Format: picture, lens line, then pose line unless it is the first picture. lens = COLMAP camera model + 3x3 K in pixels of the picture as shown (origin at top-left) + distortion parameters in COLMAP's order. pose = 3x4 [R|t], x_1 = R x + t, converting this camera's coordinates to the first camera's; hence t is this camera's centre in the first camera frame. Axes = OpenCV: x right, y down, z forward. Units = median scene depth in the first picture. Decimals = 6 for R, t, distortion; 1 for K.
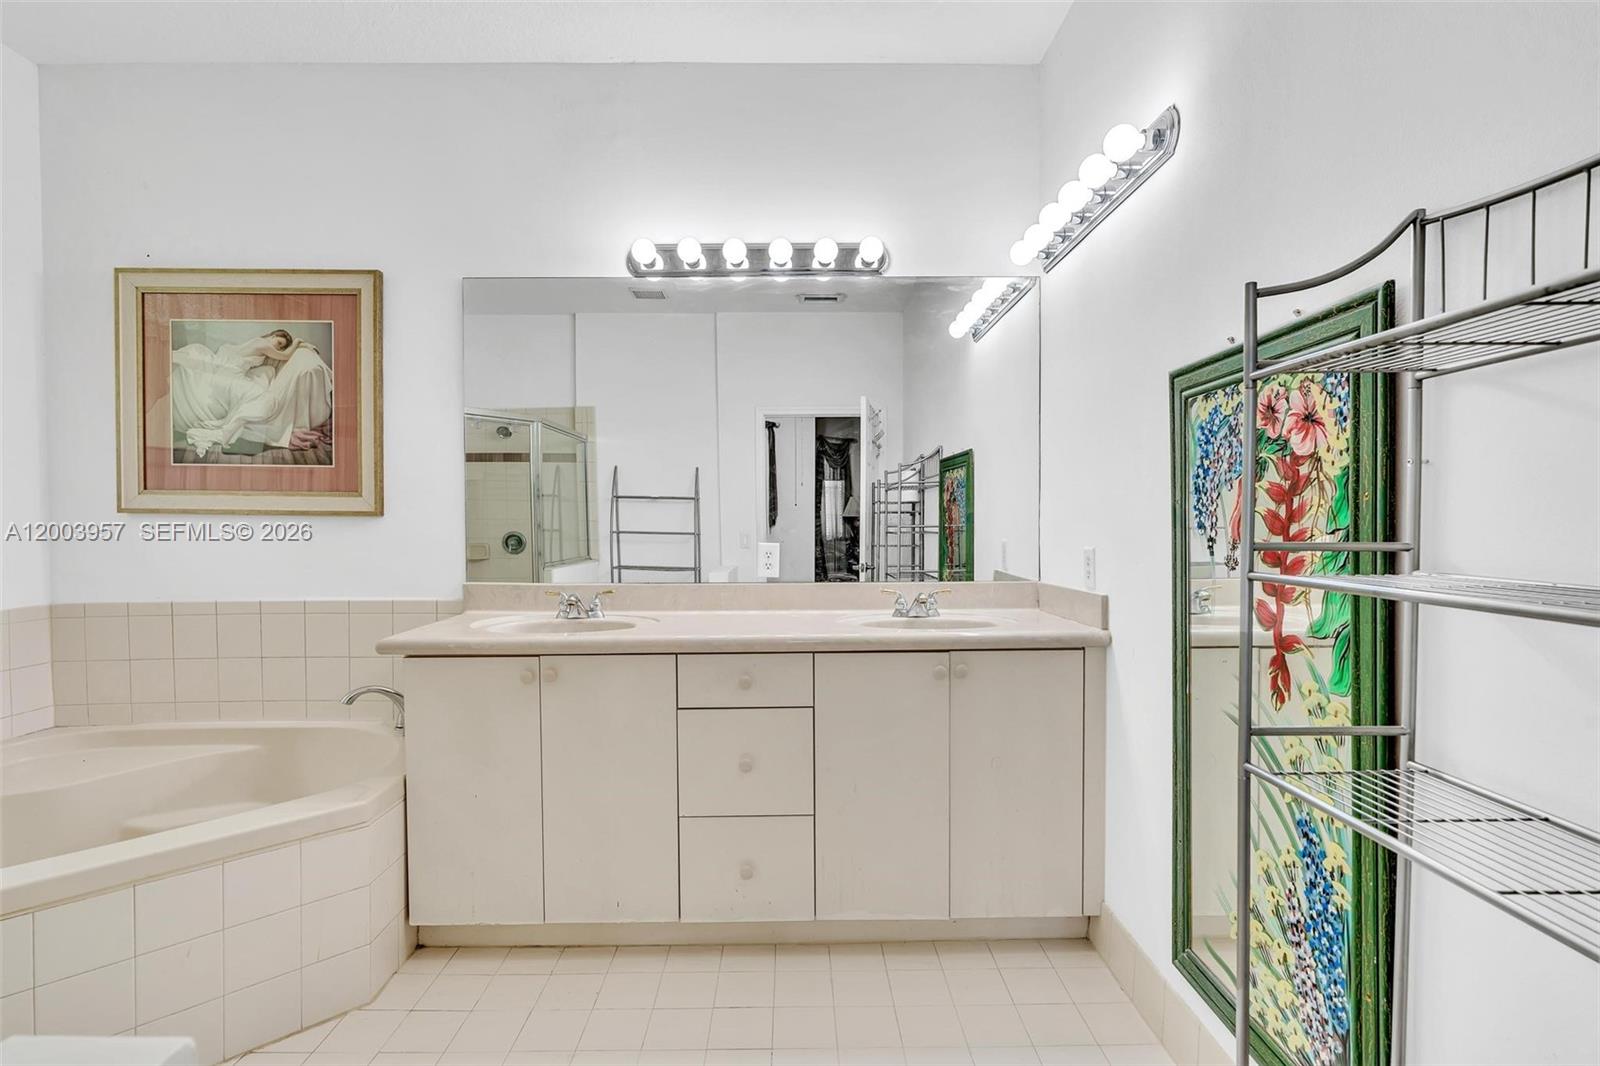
lens RADIAL K [[746.4, 0, 796.7], [0, 746.4, 520.5], [0, 0, 1]] dist [-0.000150, -0.000503]
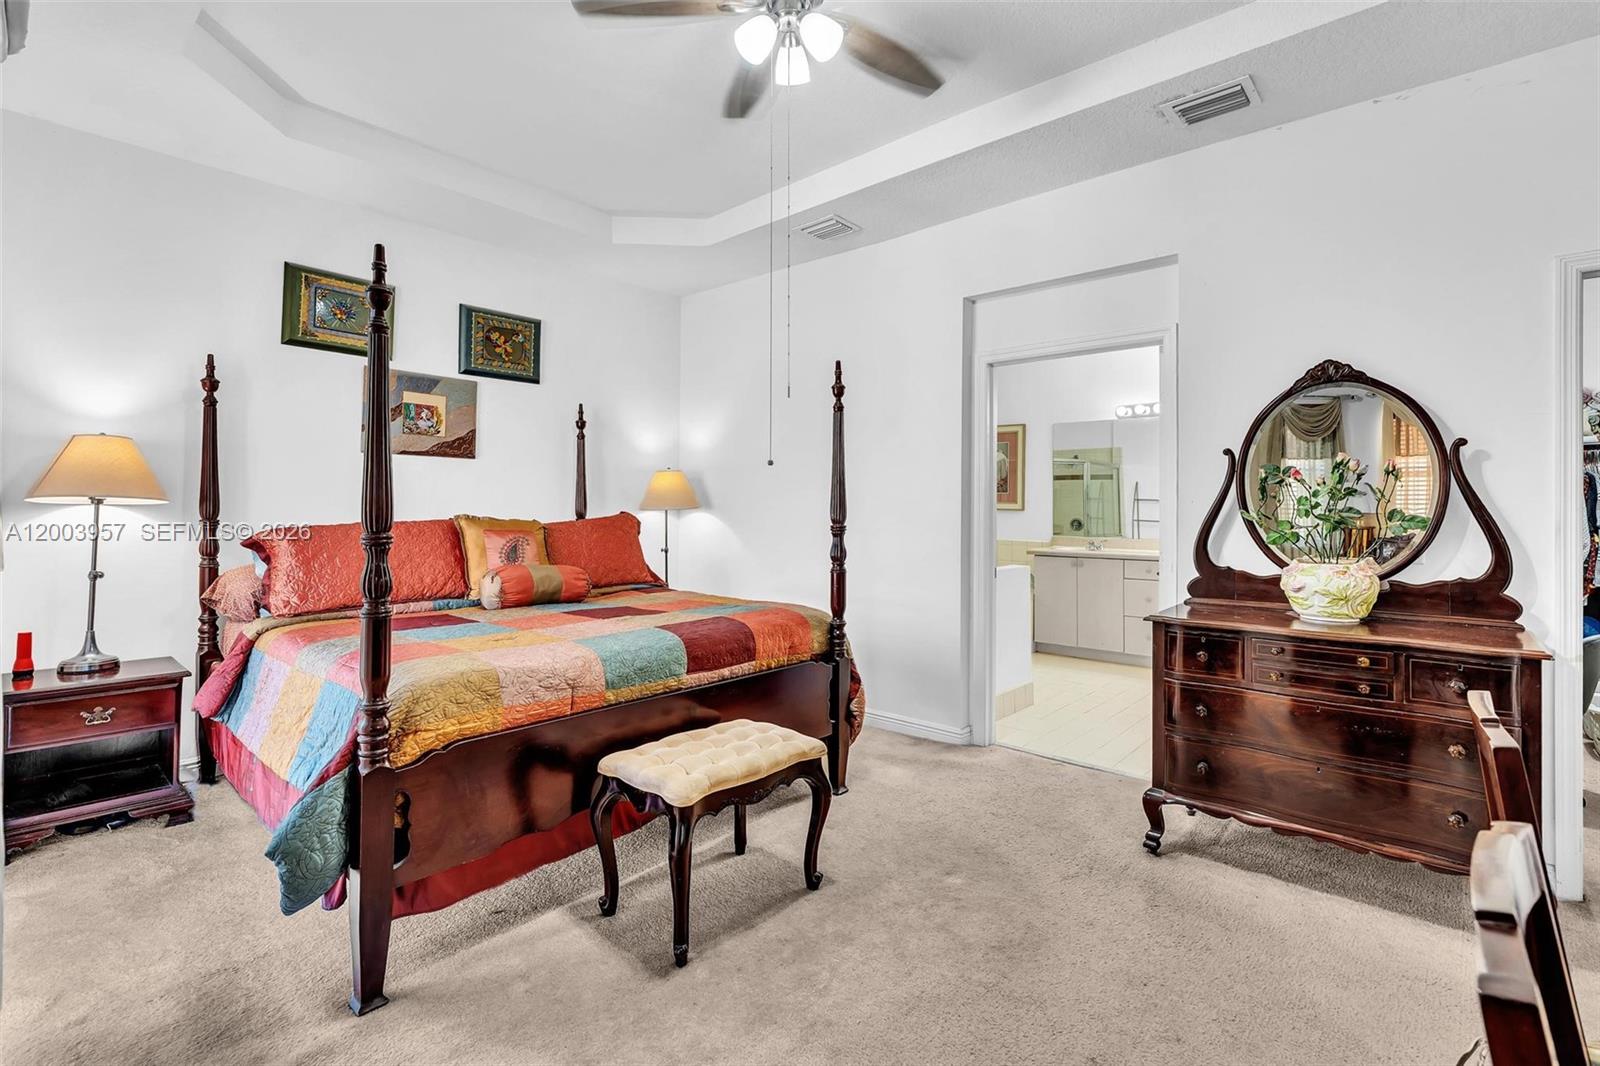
lens RADIAL K [[734.2, 0, 799.5], [0, 734.2, 489.3], [0, 0, 1]] dist [-0.001468, 0.000118]
pose [[0.733528, -0.007483, -0.679618, 0.416743], [-0.014349, 0.999546, -0.026493, -0.000503], [0.679507, 0.029185, 0.733088, -0.953410]]
